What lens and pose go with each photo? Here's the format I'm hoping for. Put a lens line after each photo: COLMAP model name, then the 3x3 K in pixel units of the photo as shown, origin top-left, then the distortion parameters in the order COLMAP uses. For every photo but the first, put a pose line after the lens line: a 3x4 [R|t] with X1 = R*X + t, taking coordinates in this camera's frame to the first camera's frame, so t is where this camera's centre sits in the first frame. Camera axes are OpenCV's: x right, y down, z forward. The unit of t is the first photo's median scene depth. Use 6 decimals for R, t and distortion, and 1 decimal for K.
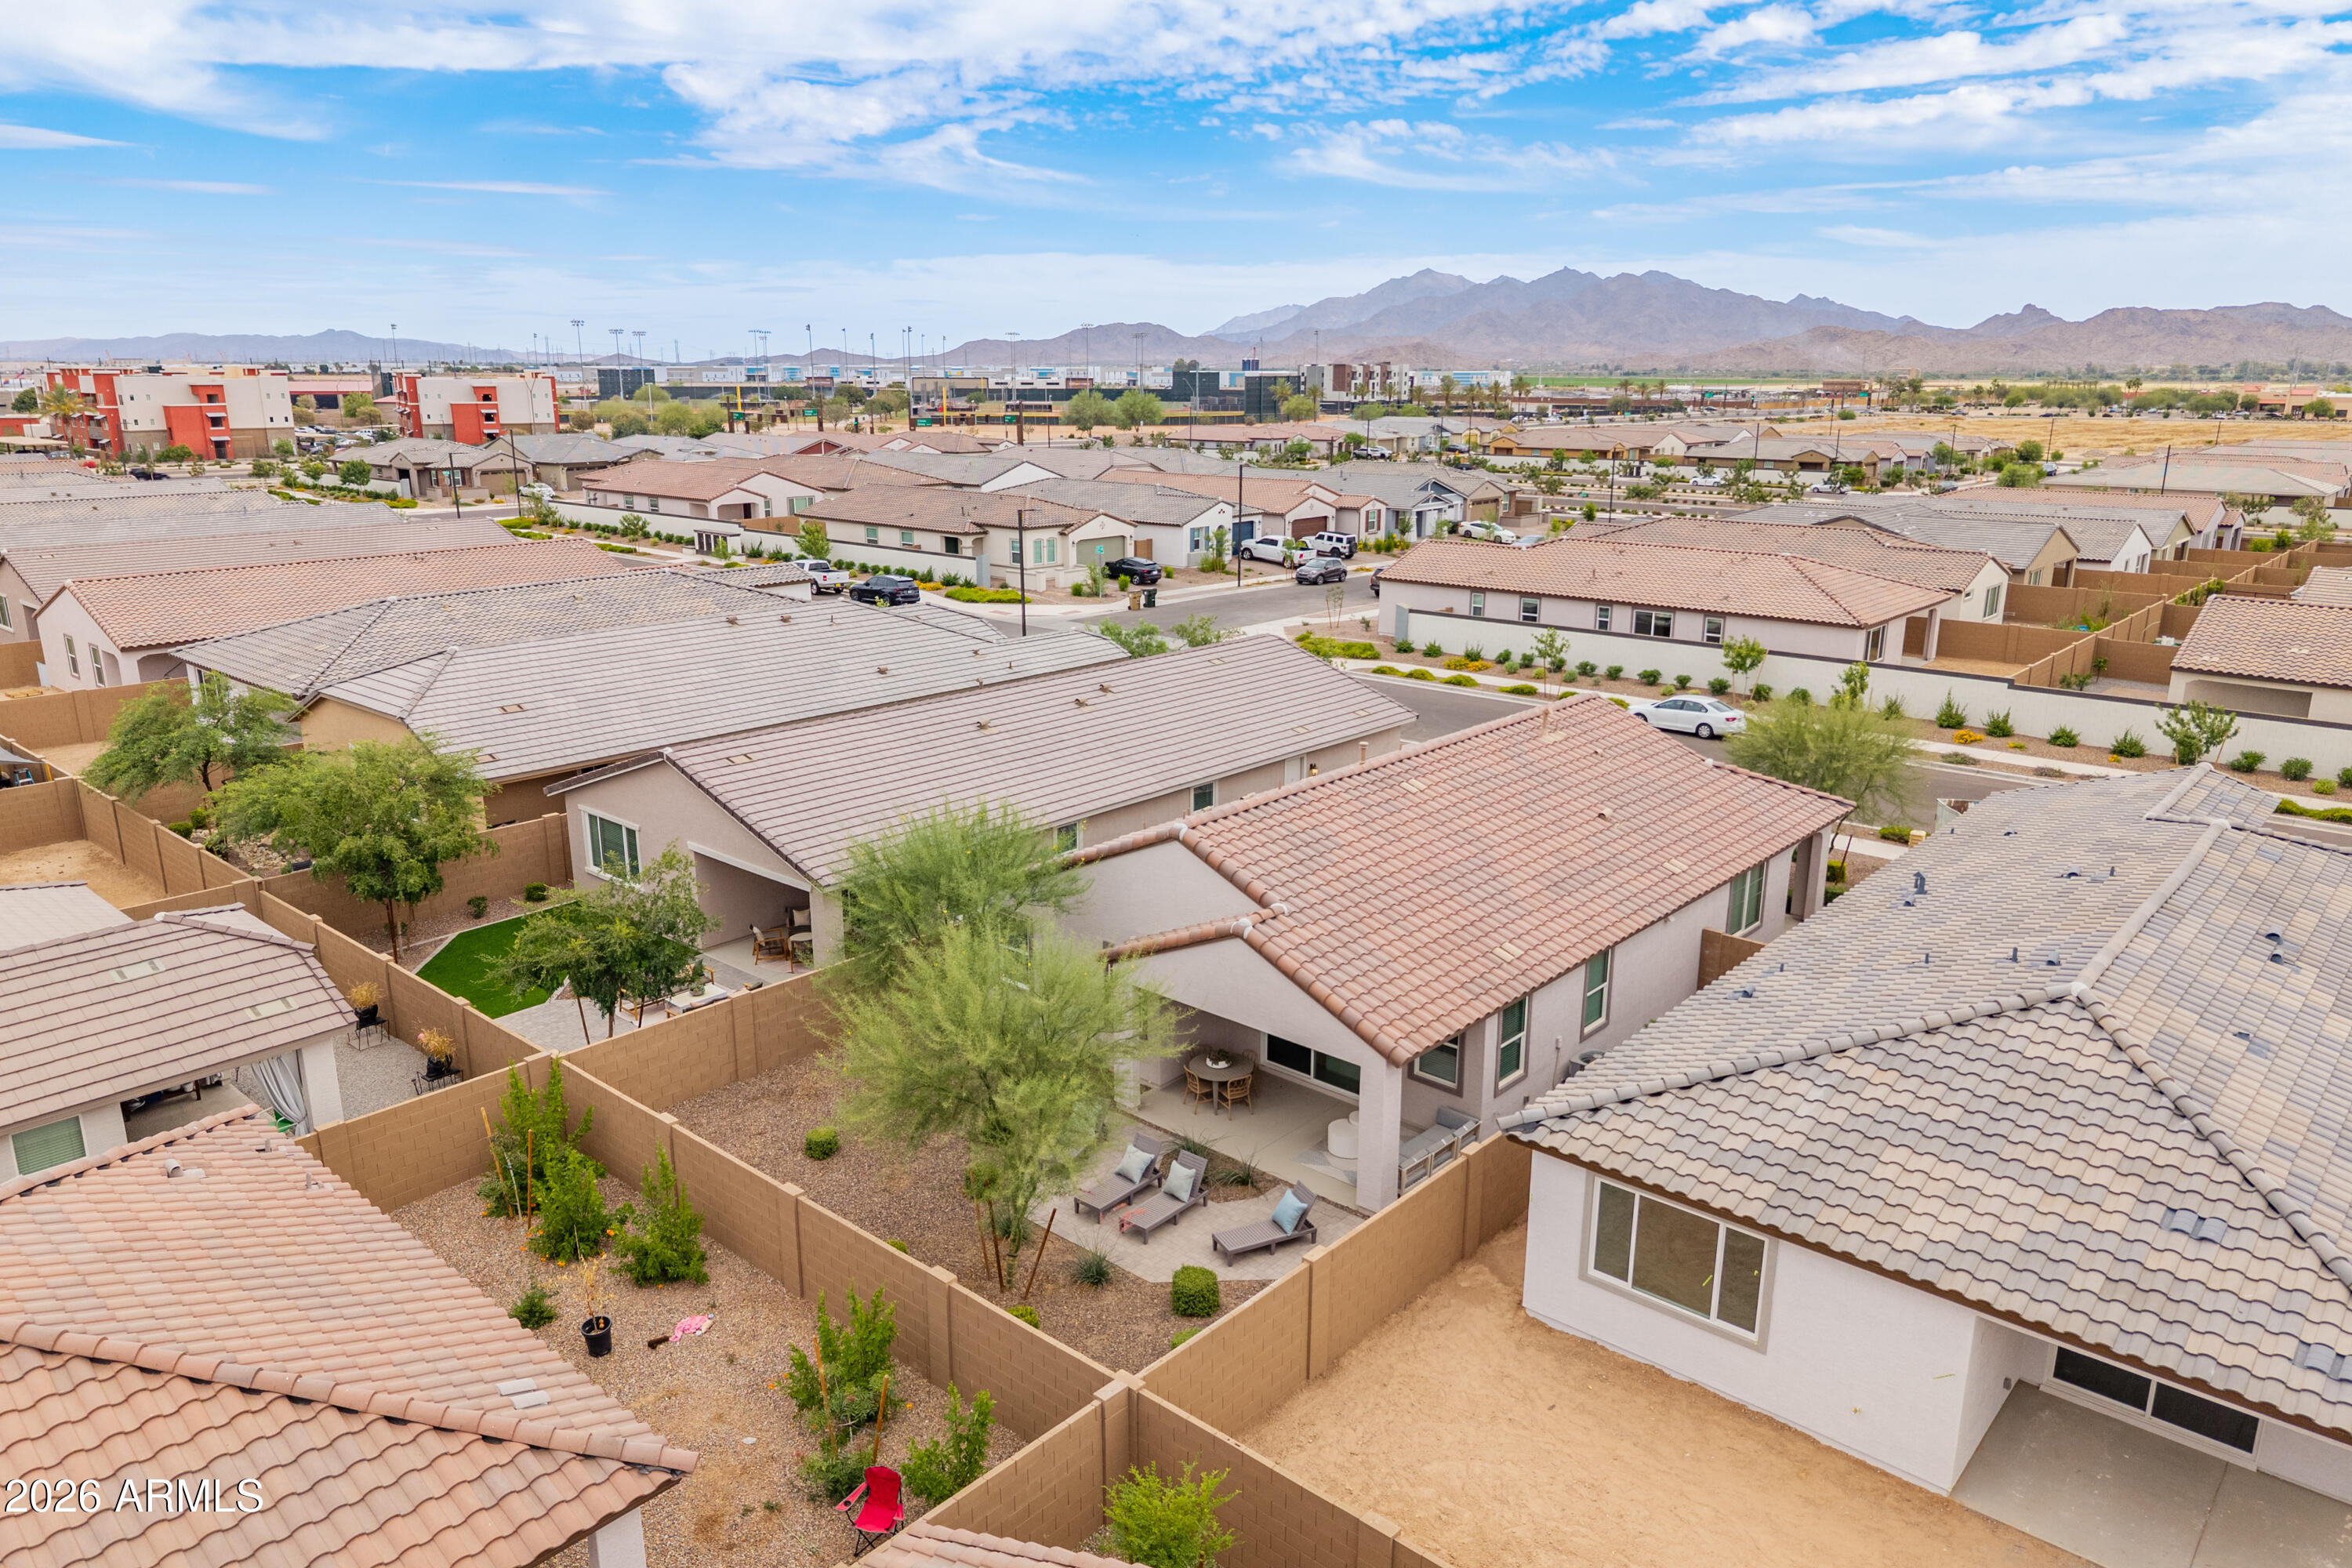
lens RADIAL K [[1579.0, 0, 1172.8], [0, 1579.0, 787.2], [0, 0, 1]] dist [0.027148, -0.025842]
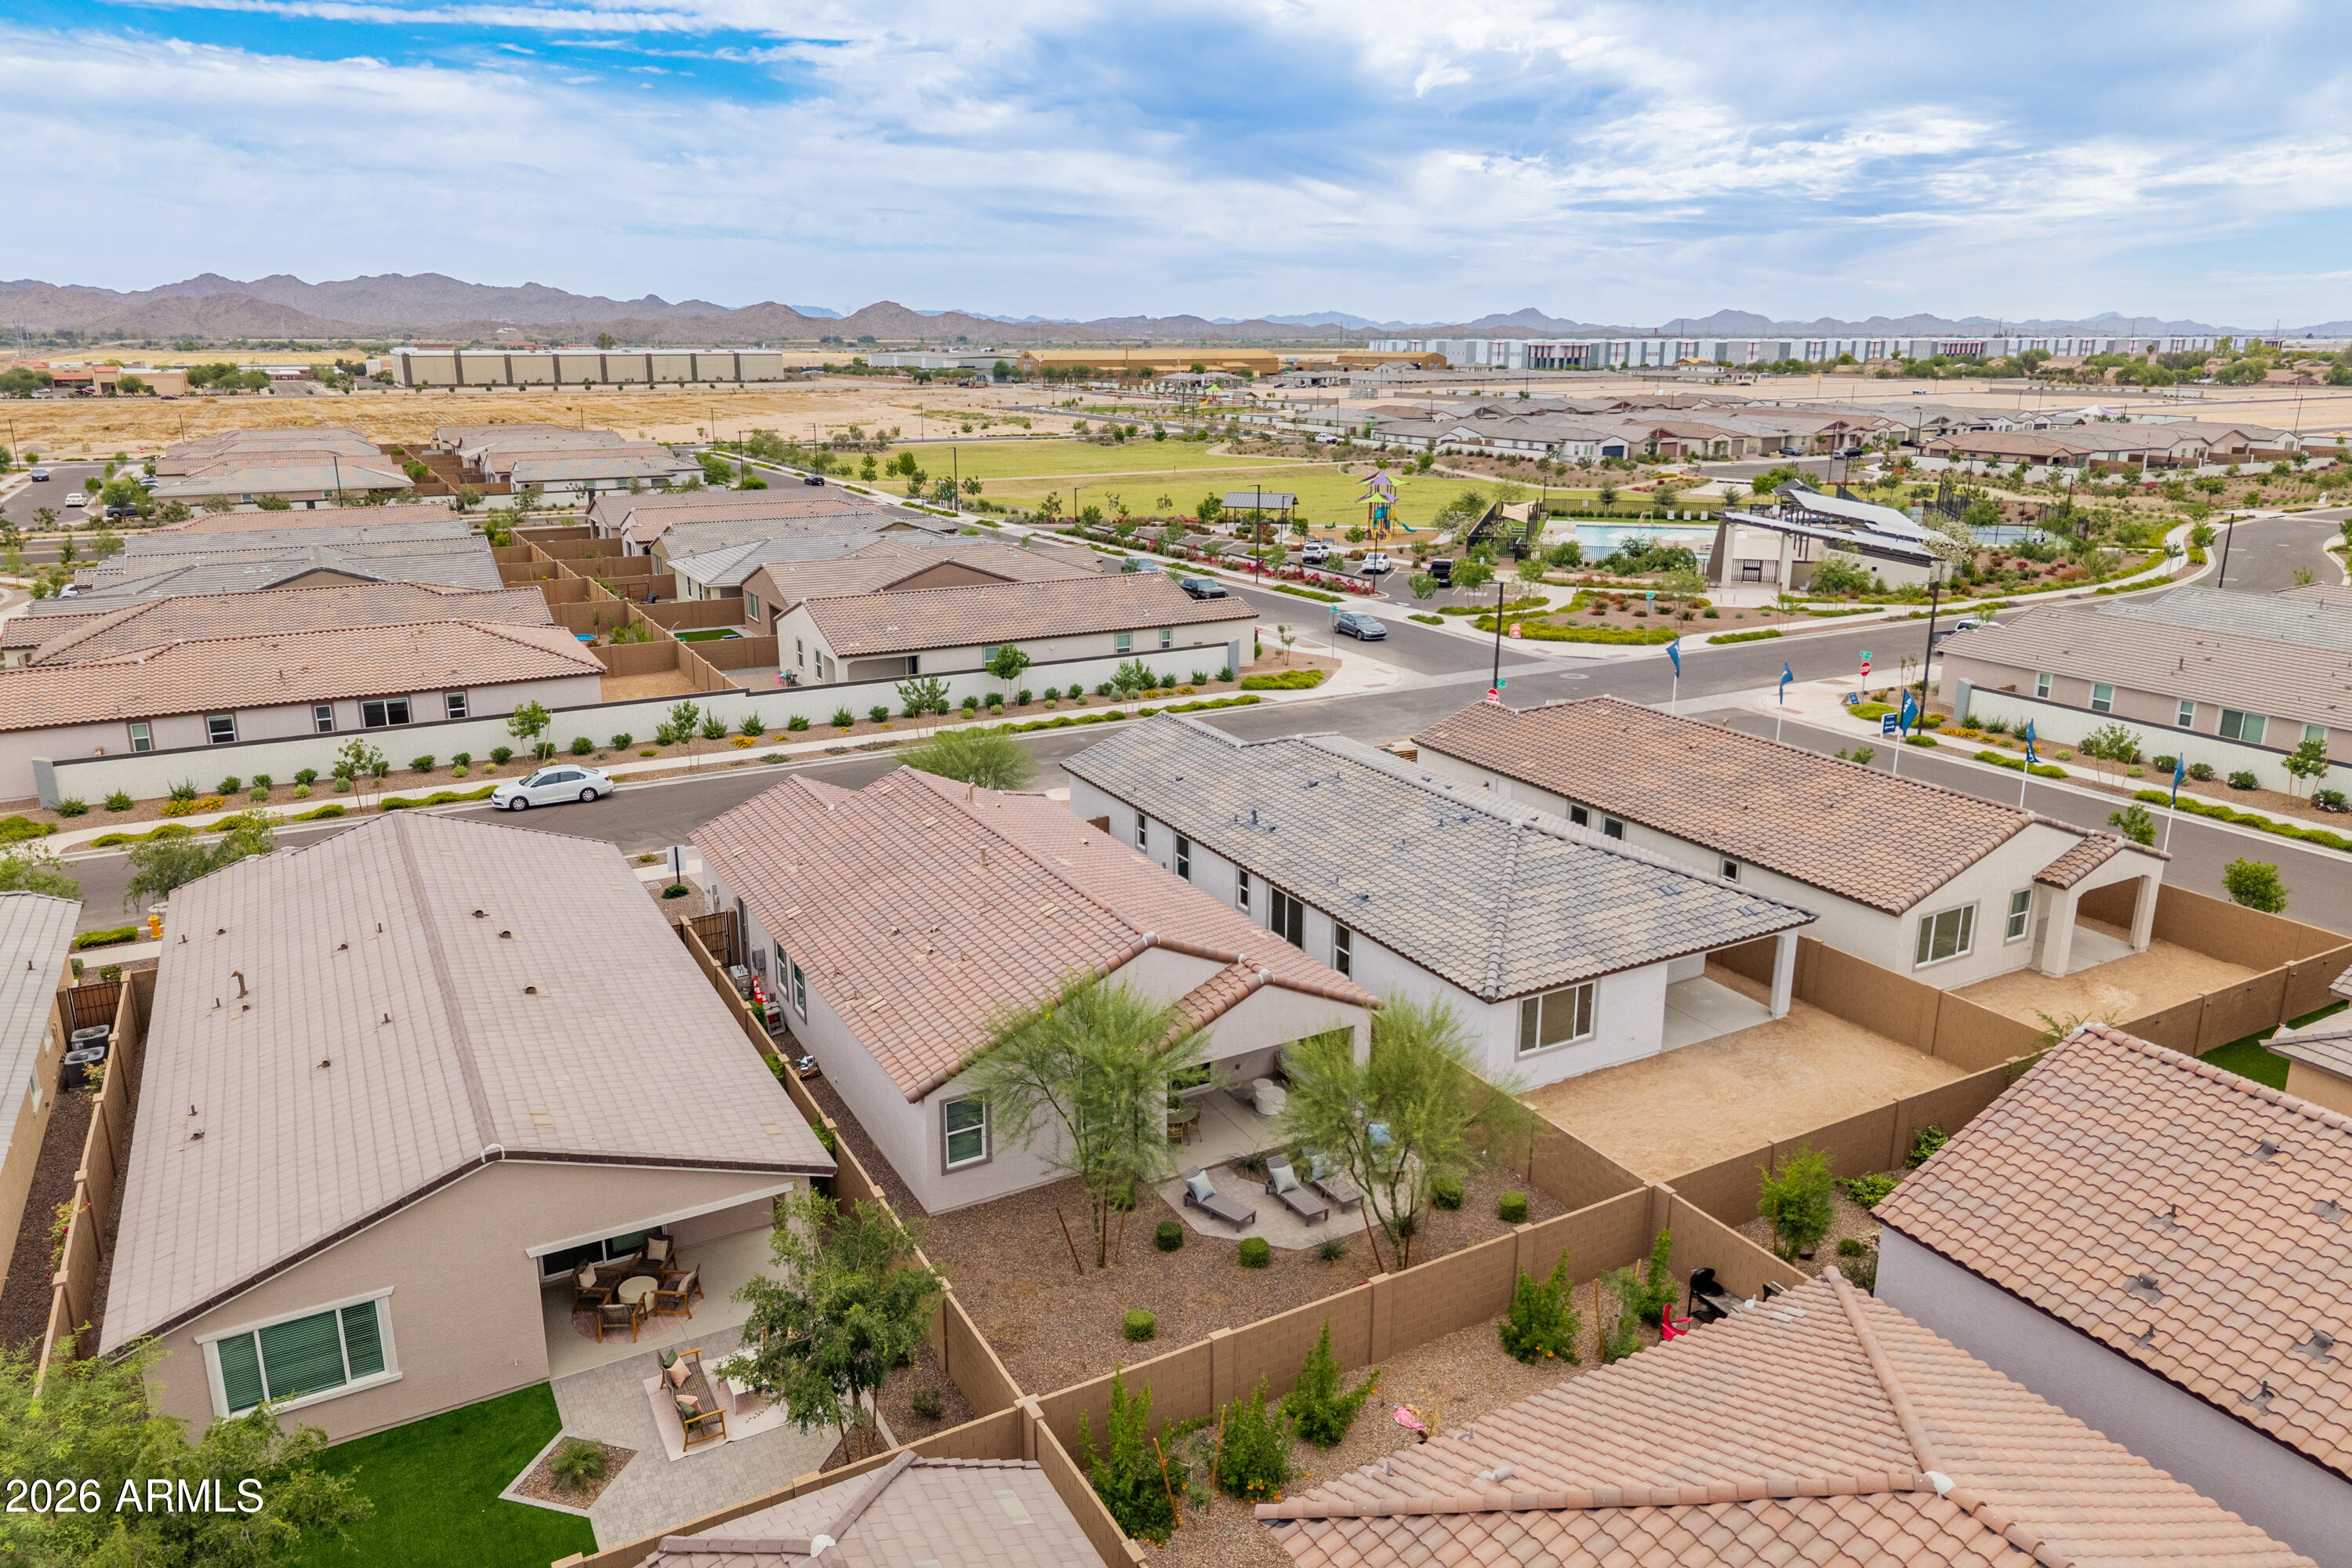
lens RADIAL K [[1579.0, 0, 1180.5], [0, 1579.0, 738.8], [0, 0, 1]] dist [0.027148, -0.025842]
pose [[0.321776, -0.237922, 0.916435, -0.439759], [0.242792, 0.956283, 0.163018, -0.129303], [-0.915157, 0.170048, 0.365475, 0.204601]]
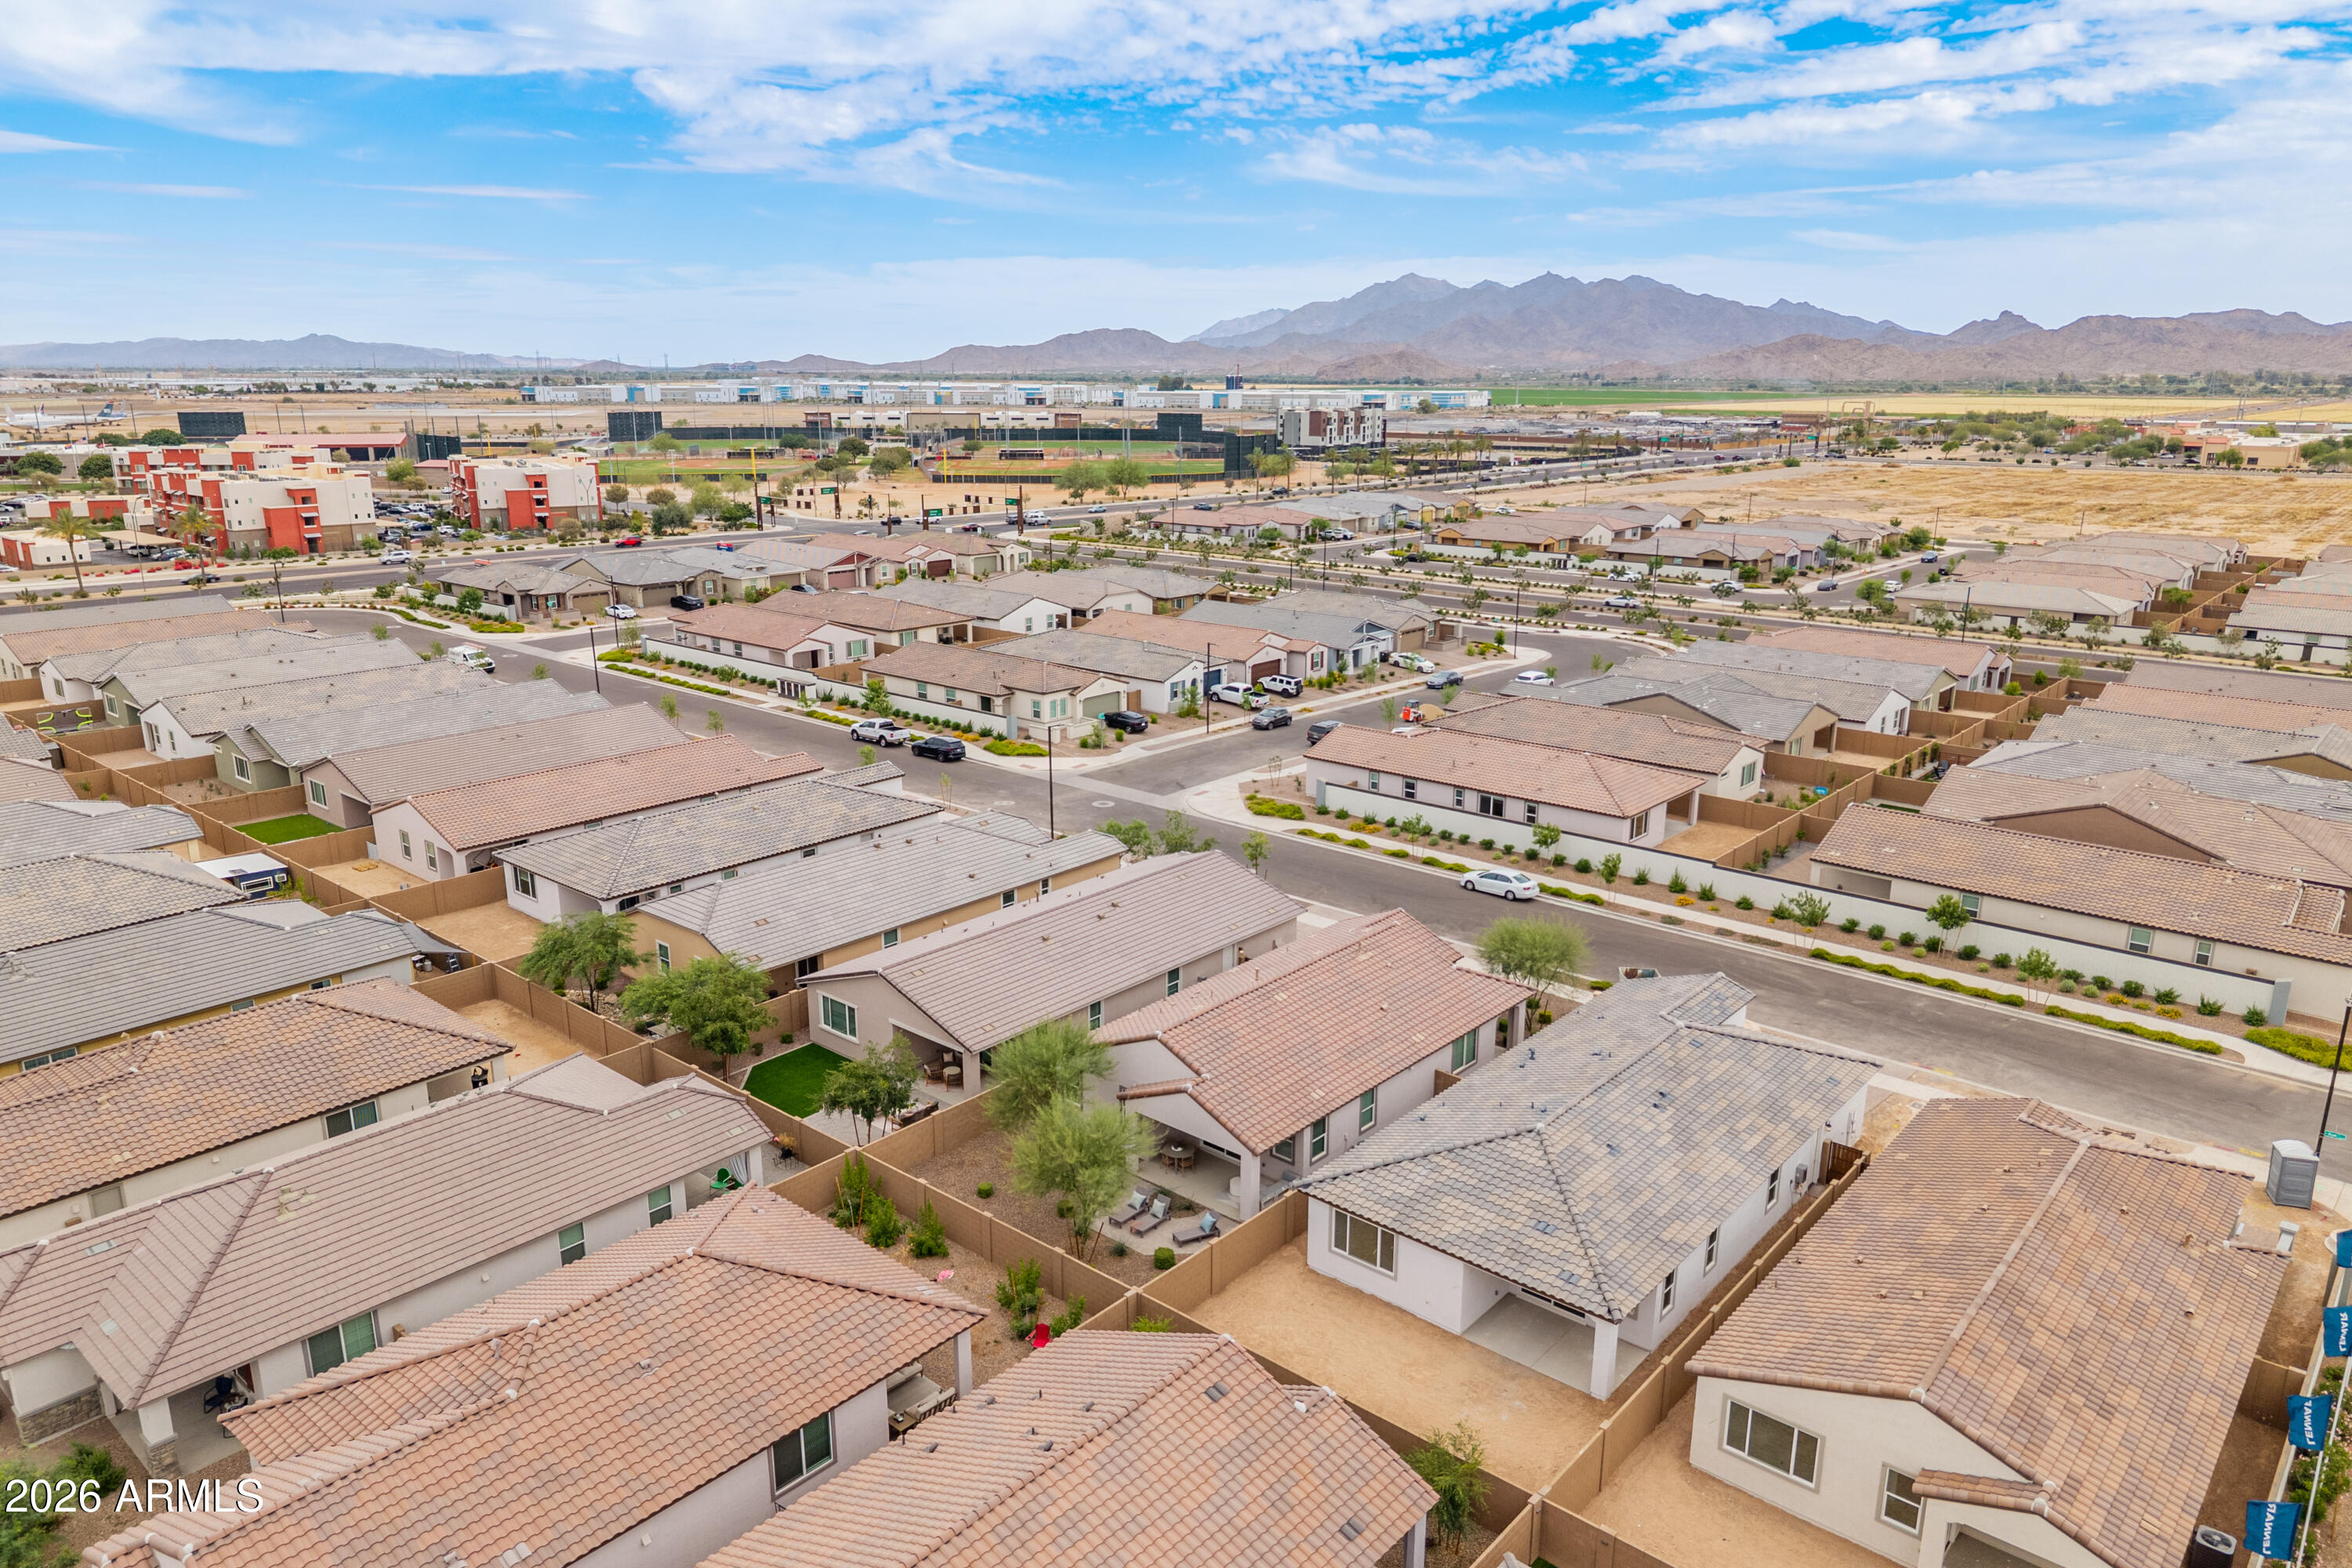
lens RADIAL K [[1579.0, 0, 1172.3], [0, 1579.0, 782.5], [0, 0, 1]] dist [0.027148, -0.025842]
pose [[0.999956, -0.003592, 0.008696, 0.002738], [0.003626, 0.999986, -0.003864, -0.119668], [-0.008682, 0.003896, 0.999955, -0.428117]]
